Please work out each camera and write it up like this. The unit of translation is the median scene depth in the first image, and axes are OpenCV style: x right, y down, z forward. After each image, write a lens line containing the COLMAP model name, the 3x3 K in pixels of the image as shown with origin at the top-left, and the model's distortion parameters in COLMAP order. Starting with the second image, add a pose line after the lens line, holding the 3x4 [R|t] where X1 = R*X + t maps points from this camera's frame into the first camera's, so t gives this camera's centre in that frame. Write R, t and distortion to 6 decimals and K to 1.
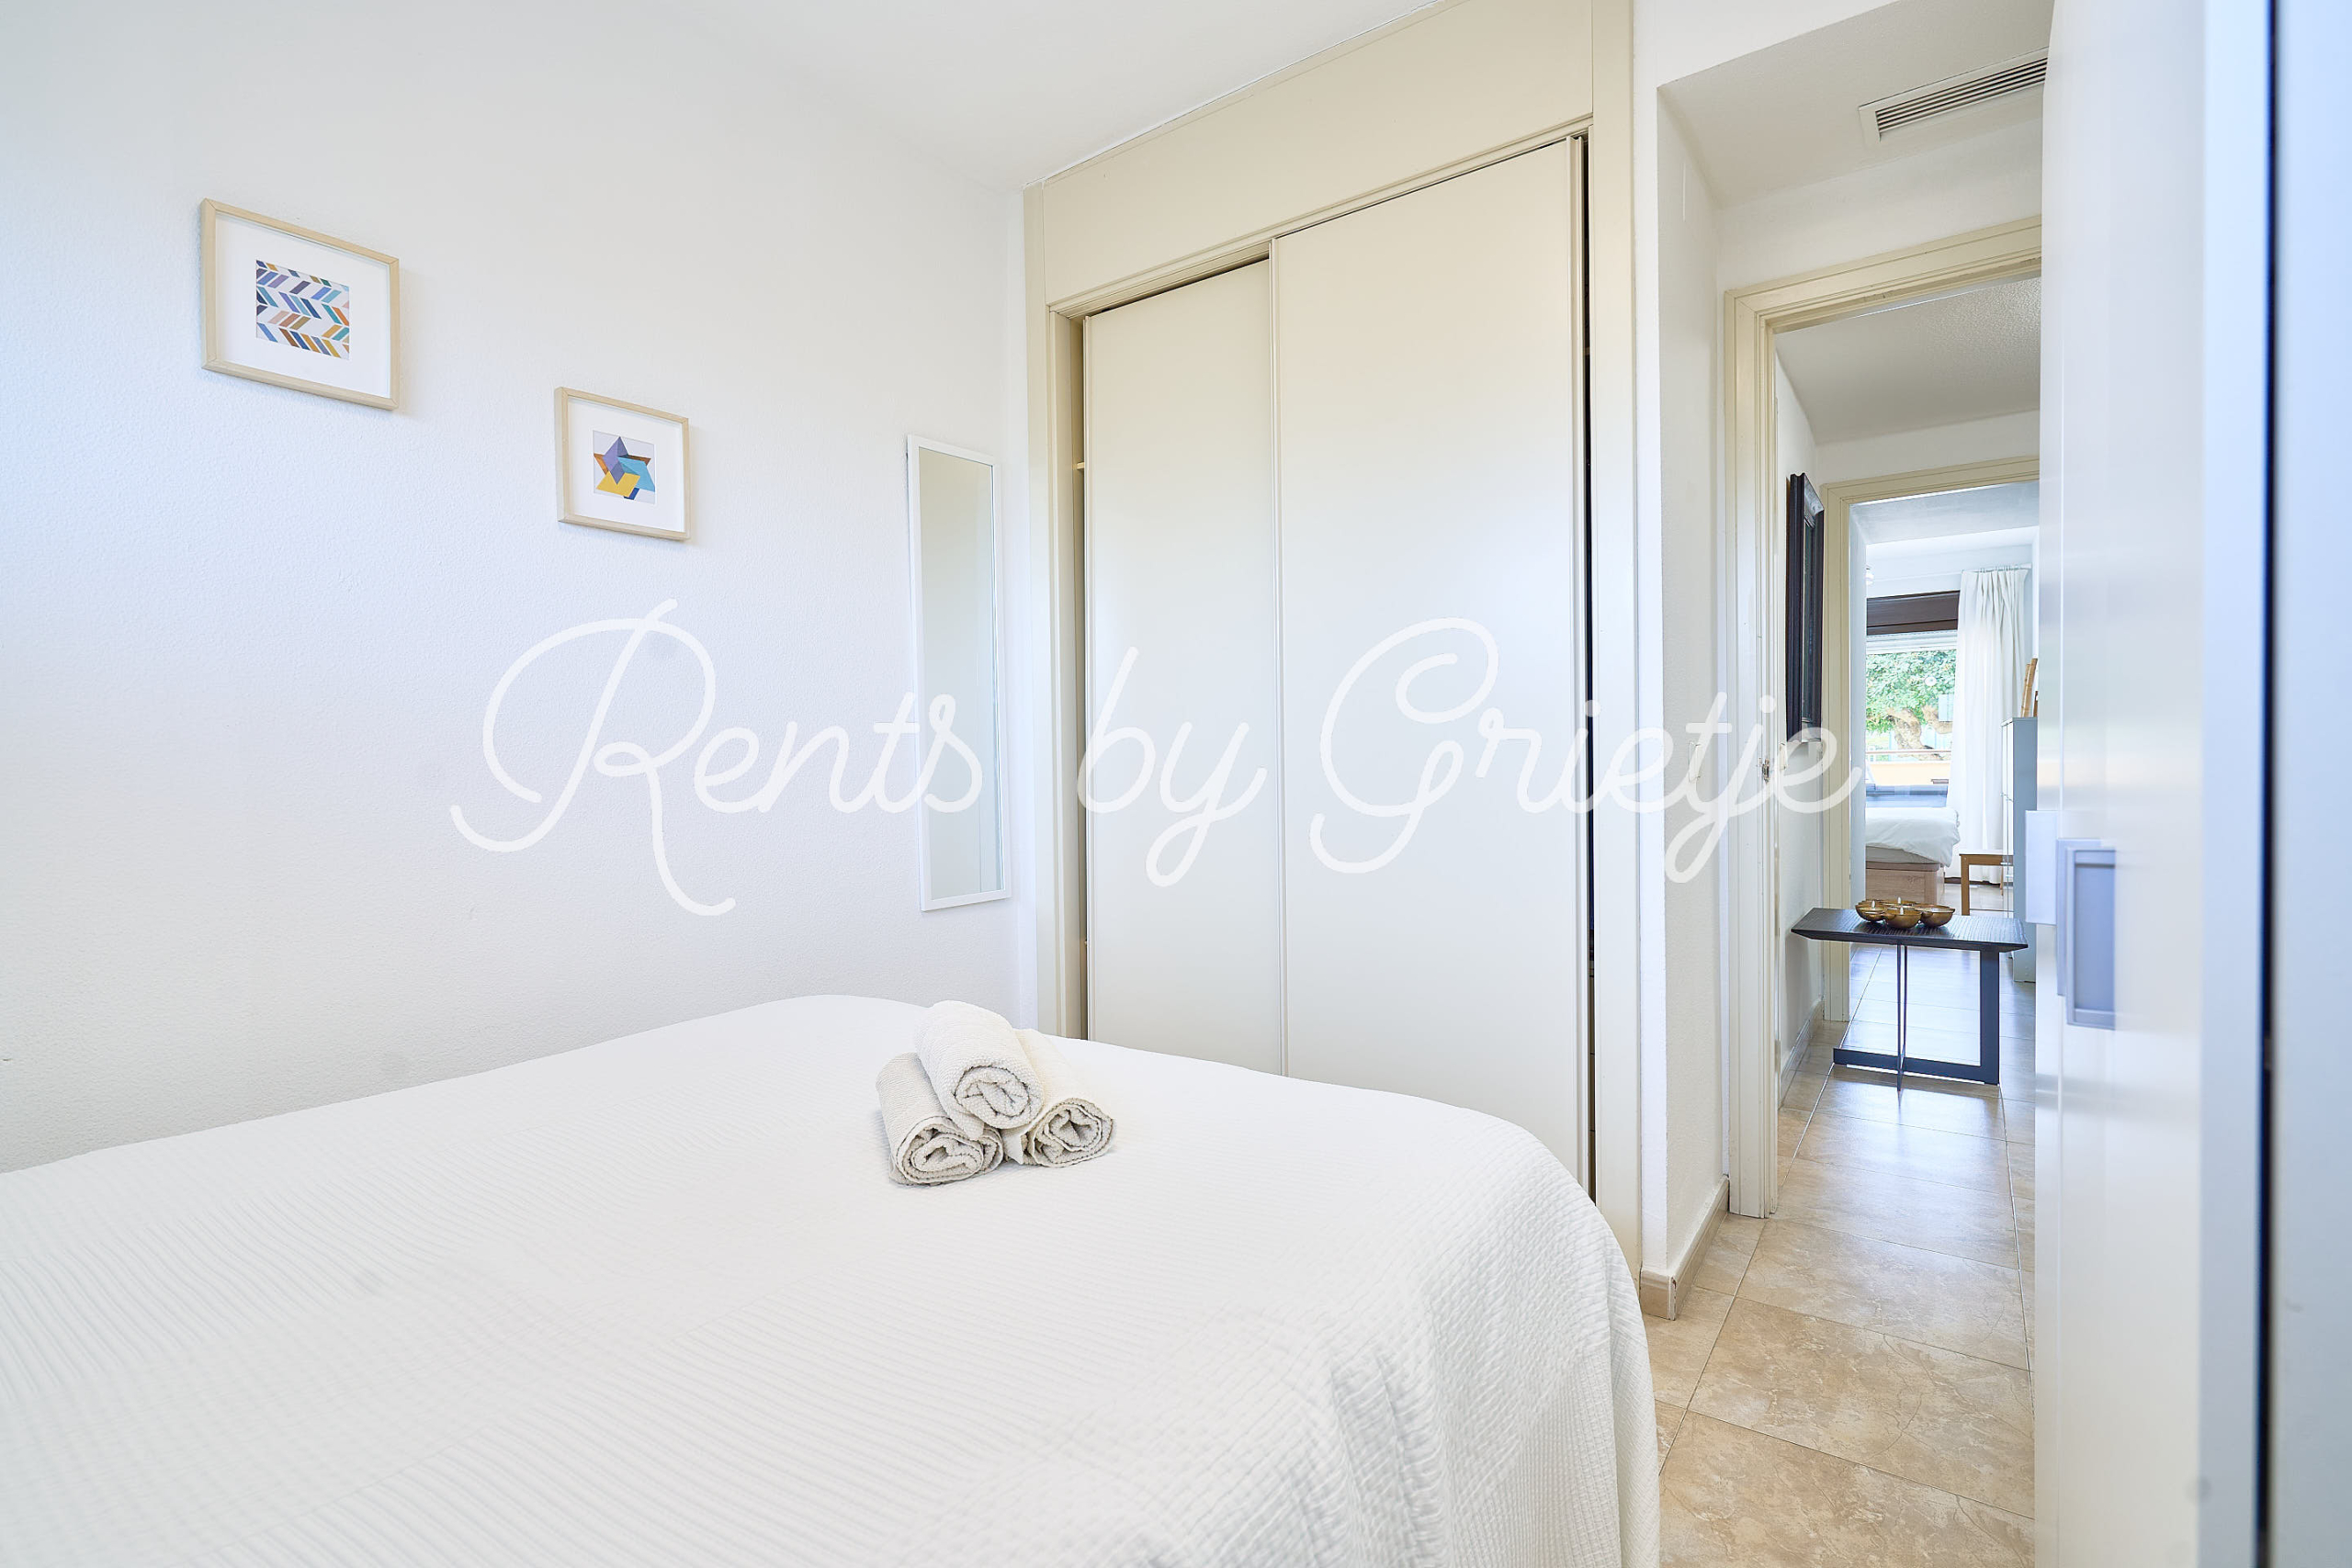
lens RADIAL K [[1098.9, 0, 1187.8], [0, 1098.9, 772.6], [0, 0, 1]] dist [0.000555, -0.004481]
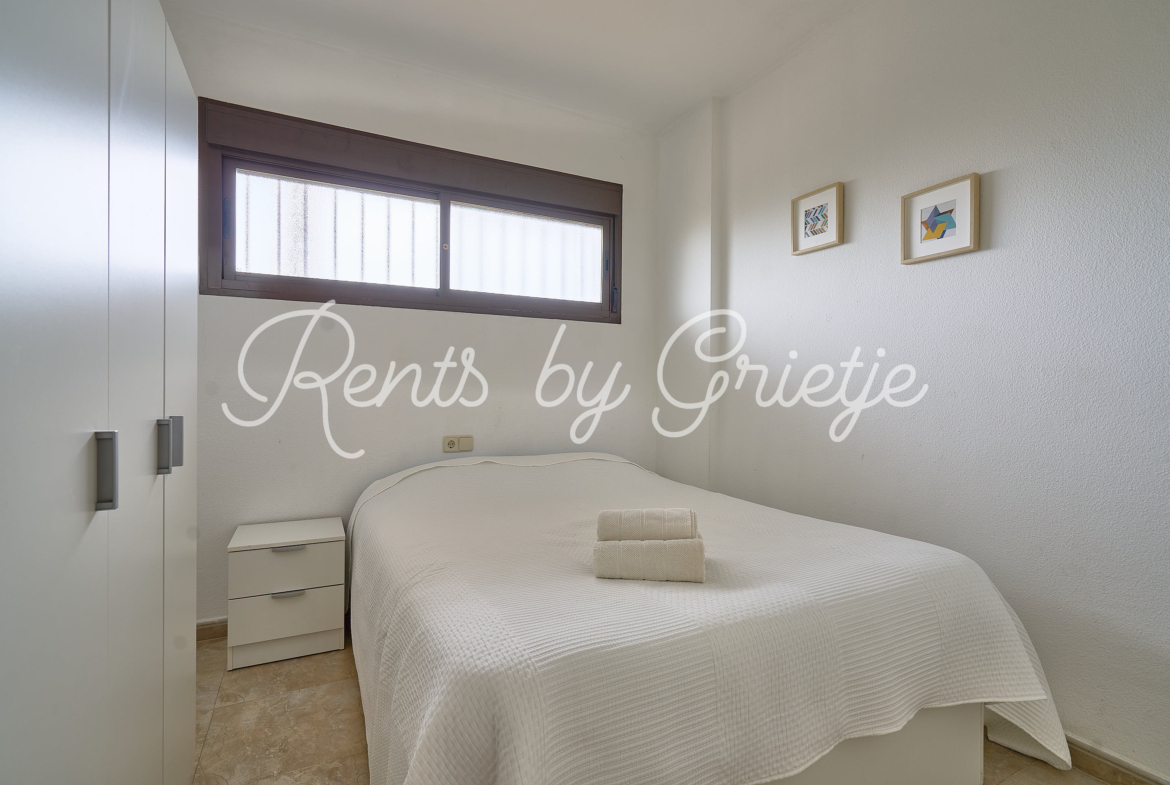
lens RADIAL K [[546.7, 0, 578.9], [0, 546.7, 393.5], [0, 0, 1]] dist [0.000555, -0.004481]
pose [[-0.434465, 0.014161, -0.900577, 0.763839], [-0.006388, 0.999803, 0.018803, -0.004583], [0.900666, 0.013922, -0.434289, 1.140910]]
